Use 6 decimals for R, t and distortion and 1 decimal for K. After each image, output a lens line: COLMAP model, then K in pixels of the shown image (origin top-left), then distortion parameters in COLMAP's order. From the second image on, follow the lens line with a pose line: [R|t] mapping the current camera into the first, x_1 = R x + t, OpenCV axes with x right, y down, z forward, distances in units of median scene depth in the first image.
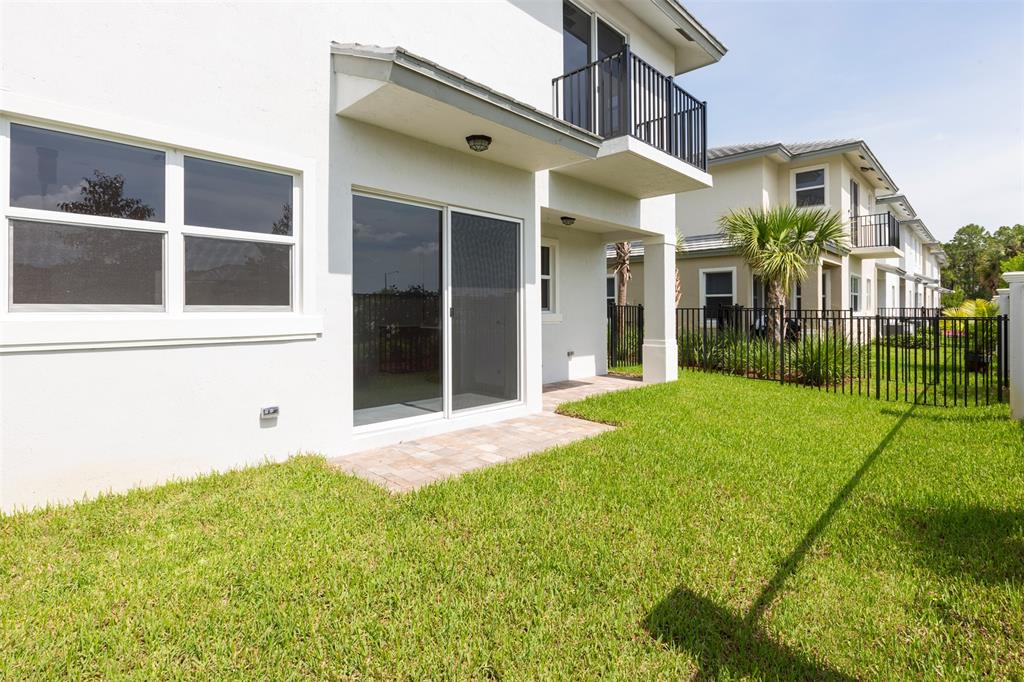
lens RADIAL K [[489.8, 0, 520.2], [0, 489.8, 314.8], [0, 0, 1]] dist [-0.001362, -0.000096]
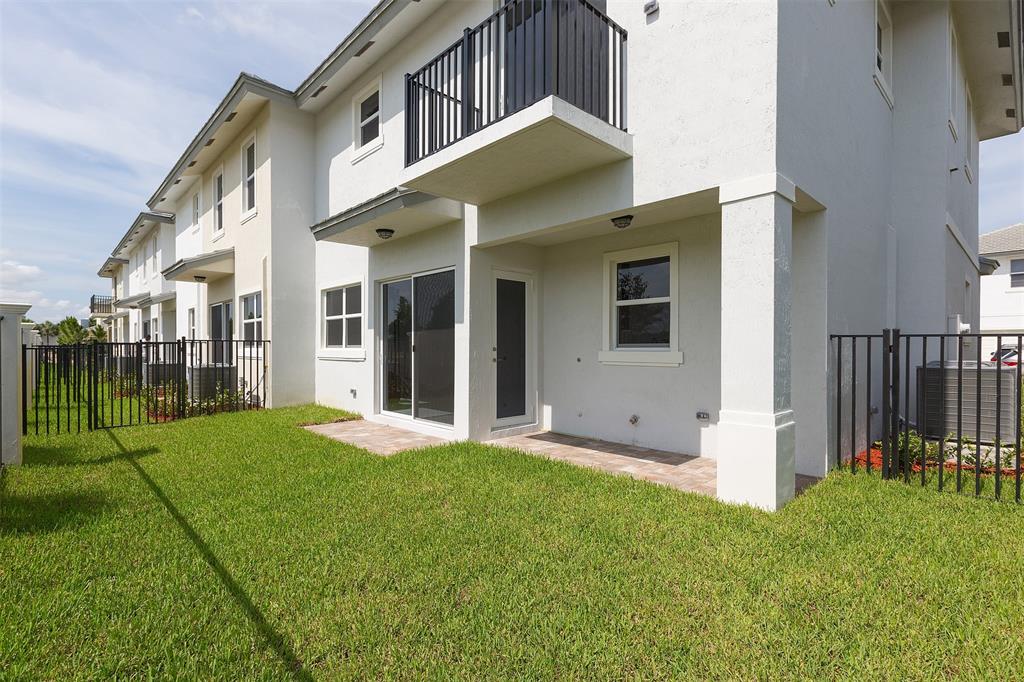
lens RADIAL K [[489.8, 0, 512.6], [0, 489.8, 343.9], [0, 0, 1]] dist [-0.001362, -0.000096]
pose [[-0.047528, -0.005394, -0.998855, 1.350743], [-0.006292, 0.999967, -0.005100, -0.013165], [0.998850, 0.006042, -0.047560, 1.438324]]
